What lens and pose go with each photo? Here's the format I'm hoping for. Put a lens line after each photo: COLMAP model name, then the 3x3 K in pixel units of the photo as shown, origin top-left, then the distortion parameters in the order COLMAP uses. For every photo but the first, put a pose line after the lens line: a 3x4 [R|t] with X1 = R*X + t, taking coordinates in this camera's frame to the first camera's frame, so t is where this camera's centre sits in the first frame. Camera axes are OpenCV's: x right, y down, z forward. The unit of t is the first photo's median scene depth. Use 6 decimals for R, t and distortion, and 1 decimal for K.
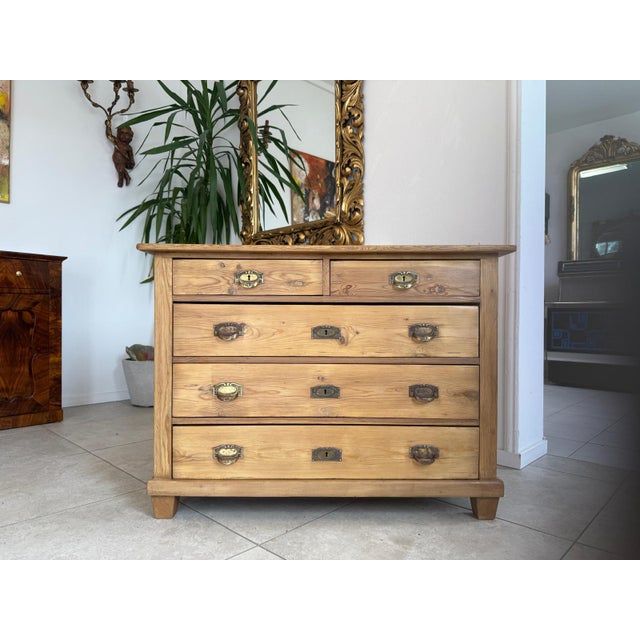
lens RADIAL K [[453.6, 0, 321.5], [0, 453.6, 317.7], [0, 0, 1]] dist [0.083141, -0.117762]
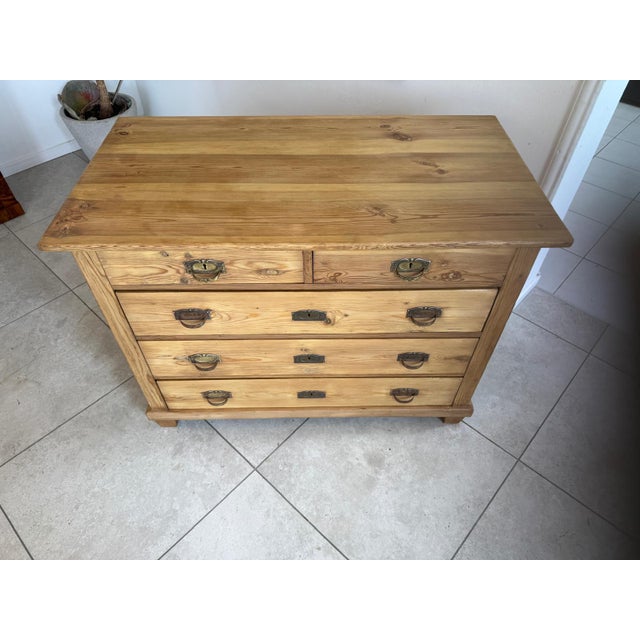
lens RADIAL K [[454.9, 0, 317.6], [0, 454.9, 320.2], [0, 0, 1]] dist [0.074344, -0.104274]
pose [[0.999927, -0.010481, 0.005984, 0.021033], [0.002641, 0.673851, 0.738862, -0.586106], [-0.011776, -0.738793, 0.673830, 0.423215]]
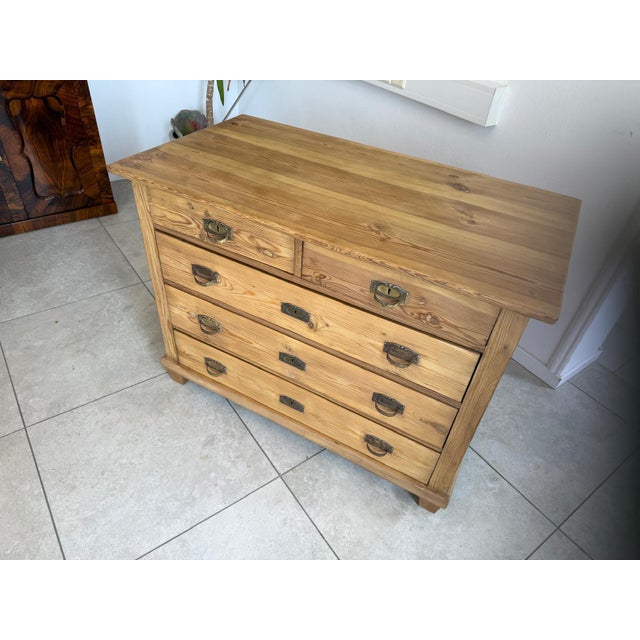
lens RADIAL K [[453.6, 0, 321.5], [0, 453.6, 317.7], [0, 0, 1]] dist [0.083141, -0.117762]
pose [[0.878168, 0.350584, -0.325441, 0.338606], [-0.071982, 0.769441, 0.634649, -0.509915], [0.472905, -0.533902, 0.700934, 0.412551]]
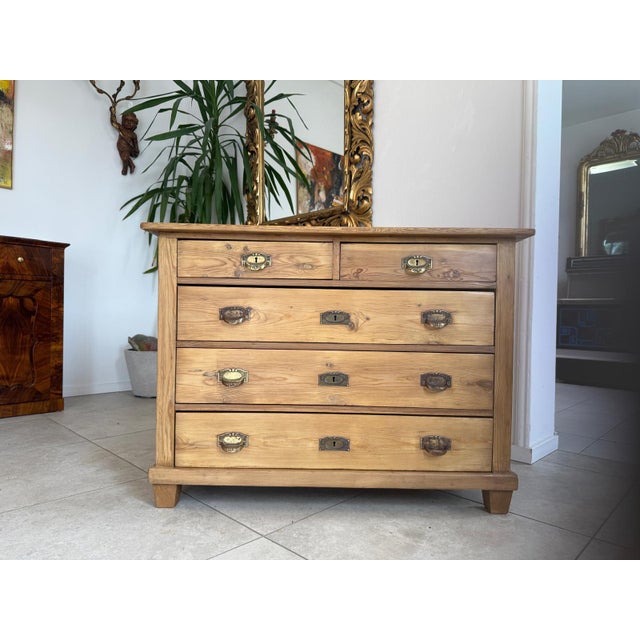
lens RADIAL K [[453.6, 0, 321.5], [0, 453.6, 317.7], [0, 0, 1]] dist [0.083141, -0.117762]
pose [[0.999906, 0.012684, -0.005284, -0.014248], [-0.012658, 0.999908, 0.004946, 0.027855], [0.005347, -0.004879, 0.999974, 0.035409]]
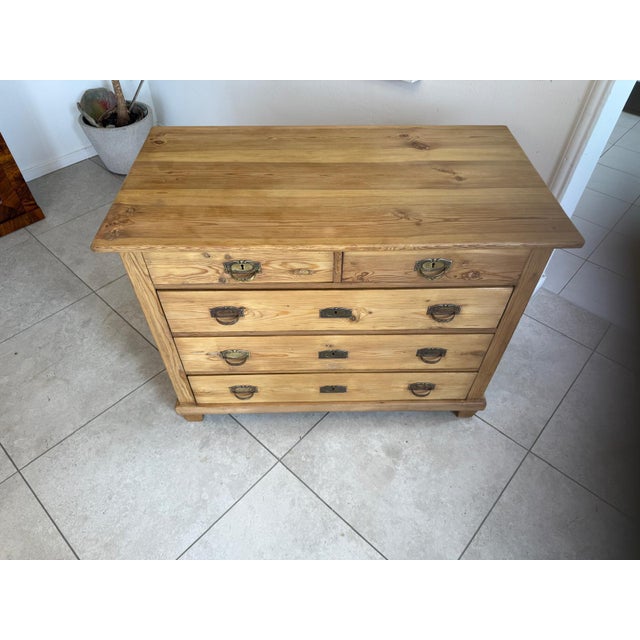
lens RADIAL K [[453.2, 0, 320.0], [0, 453.2, 320.0], [0, 0, 1]] dist [0.083091, -0.113663]
pose [[0.999796, -0.012810, 0.015606, -0.035231], [-0.002689, 0.681569, 0.731749, -0.615727], [-0.020011, -0.731641, 0.681396, 0.376967]]
